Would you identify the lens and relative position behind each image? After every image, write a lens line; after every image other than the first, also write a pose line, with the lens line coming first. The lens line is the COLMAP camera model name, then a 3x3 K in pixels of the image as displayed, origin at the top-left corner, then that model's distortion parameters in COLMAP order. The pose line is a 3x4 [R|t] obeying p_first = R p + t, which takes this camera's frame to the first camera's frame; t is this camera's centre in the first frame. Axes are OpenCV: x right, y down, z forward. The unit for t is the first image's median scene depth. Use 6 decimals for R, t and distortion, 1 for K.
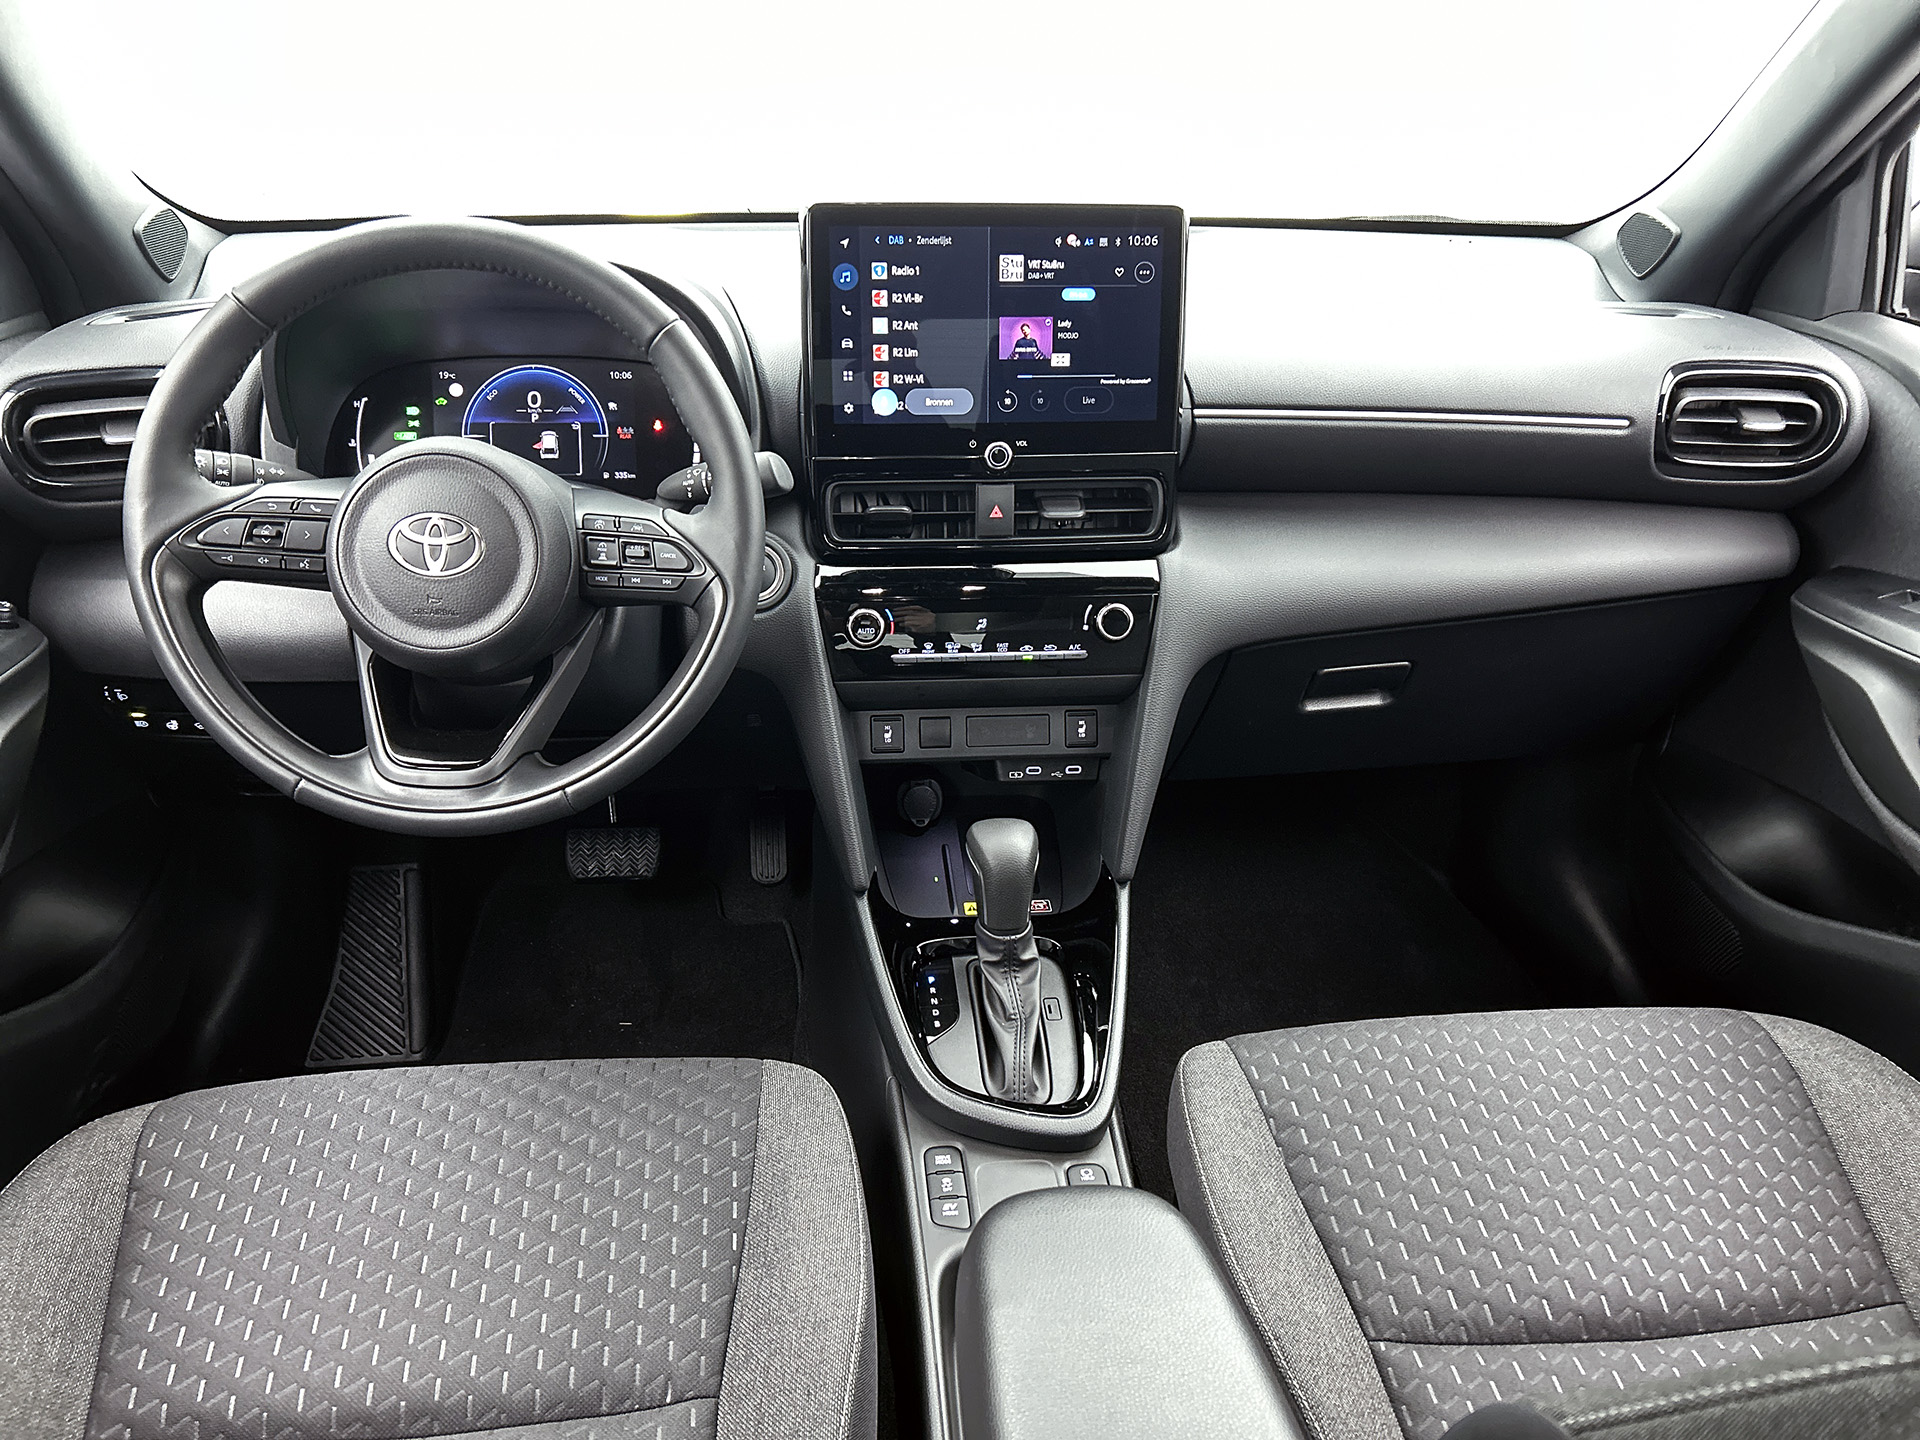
lens RADIAL K [[1453.3, 0, 945.8], [0, 1453.3, 736.6], [0, 0, 1]] dist [0.031858, -0.010577]
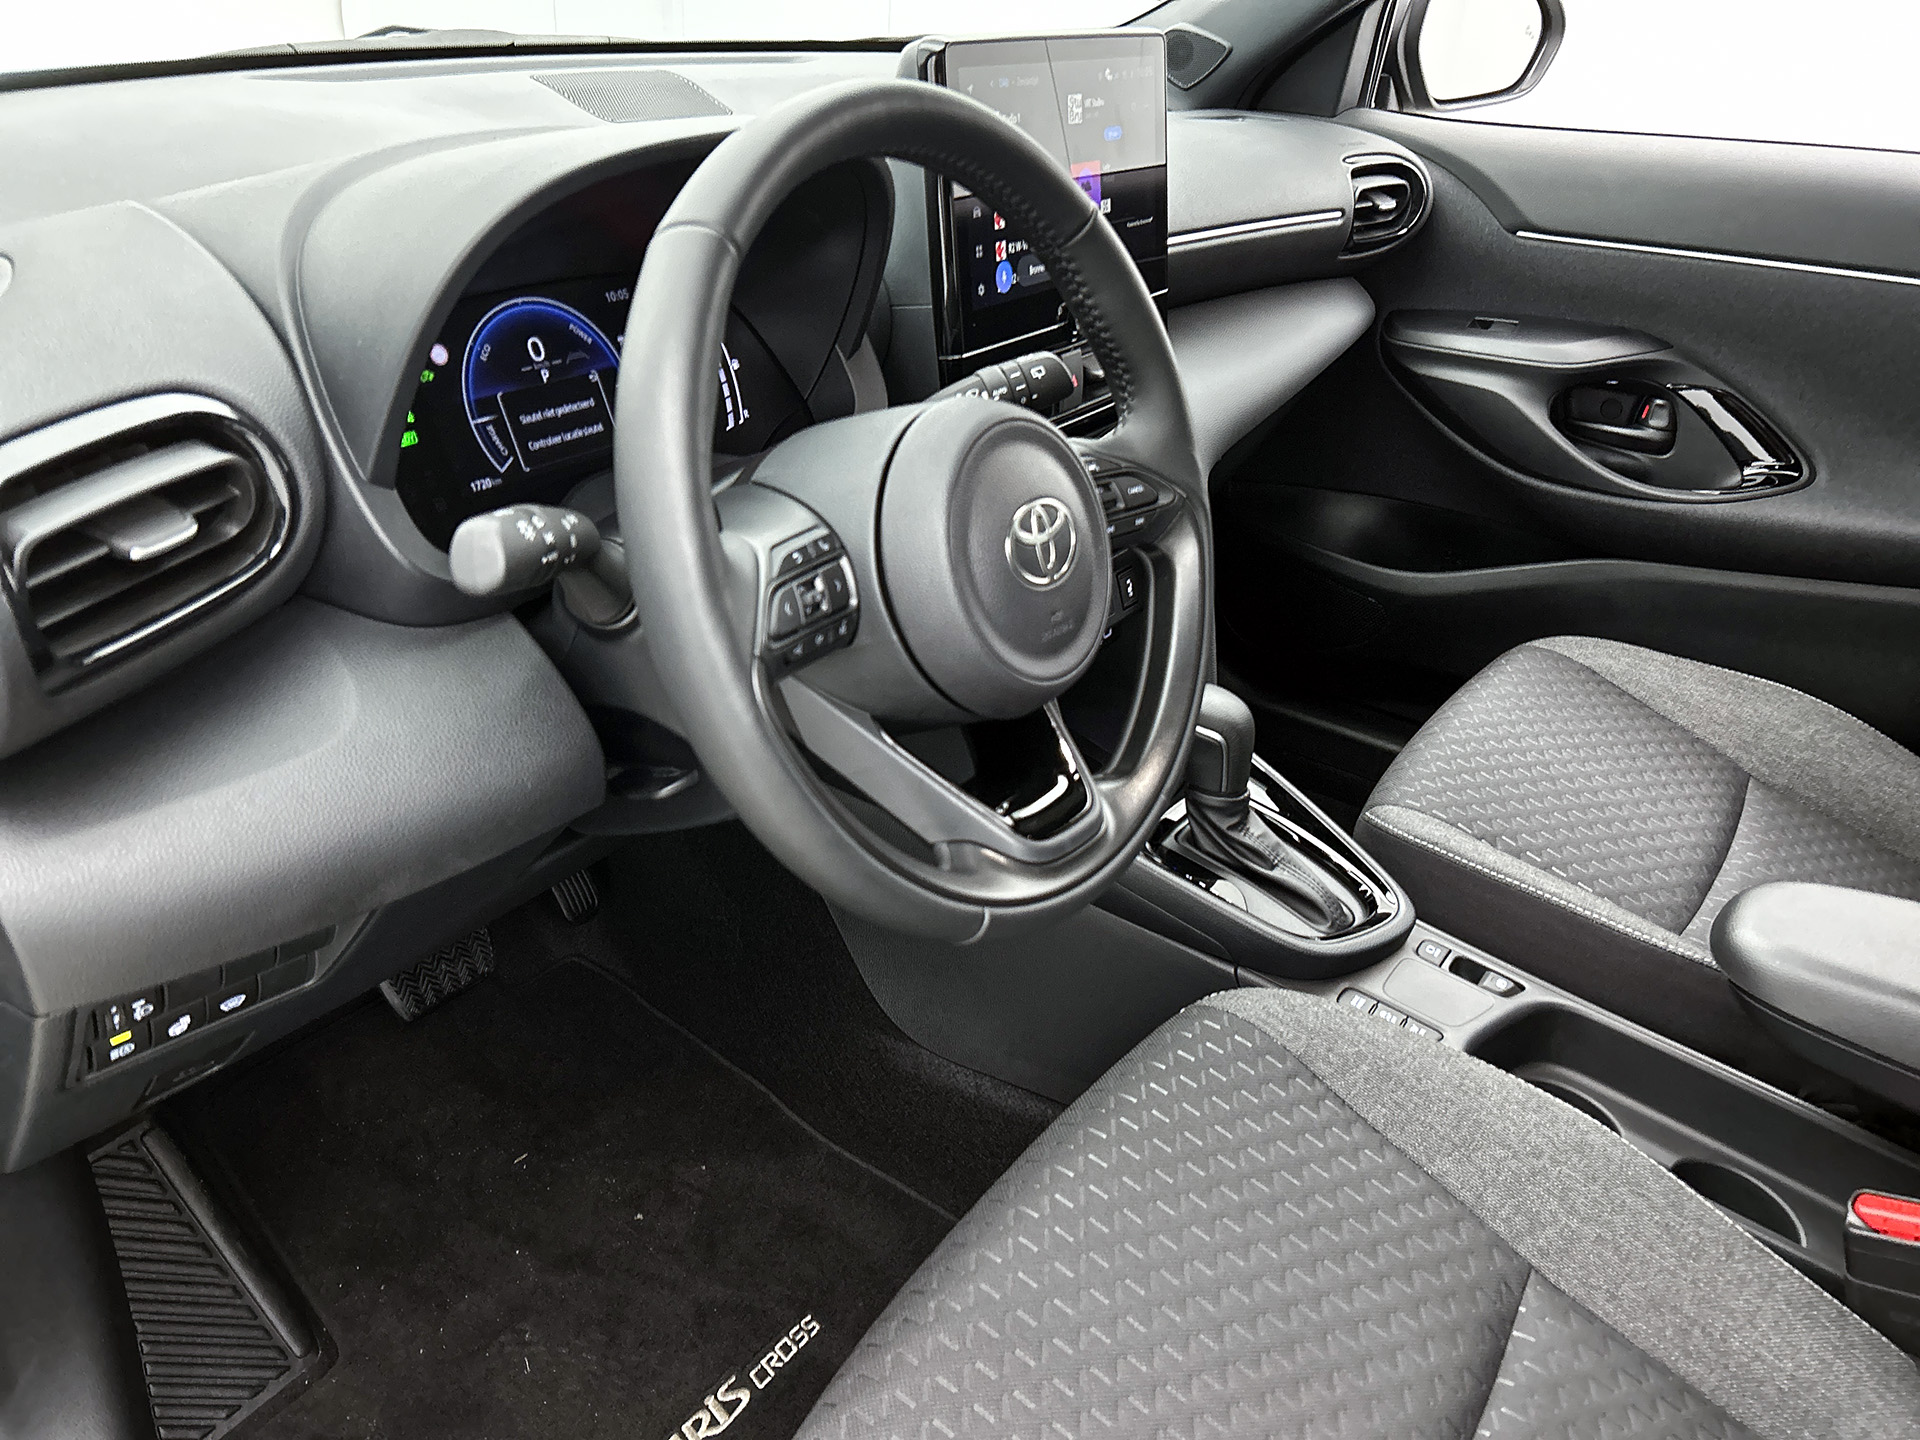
lens RADIAL K [[1453.3, 0, 952.0], [0, 1453.3, 731.2], [0, 0, 1]] dist [0.031858, -0.010577]
pose [[0.653511, -0.345290, 0.673572, -0.715078], [0.269050, 0.937740, 0.219673, -0.170092], [-0.707486, 0.037666, 0.705723, 0.407669]]
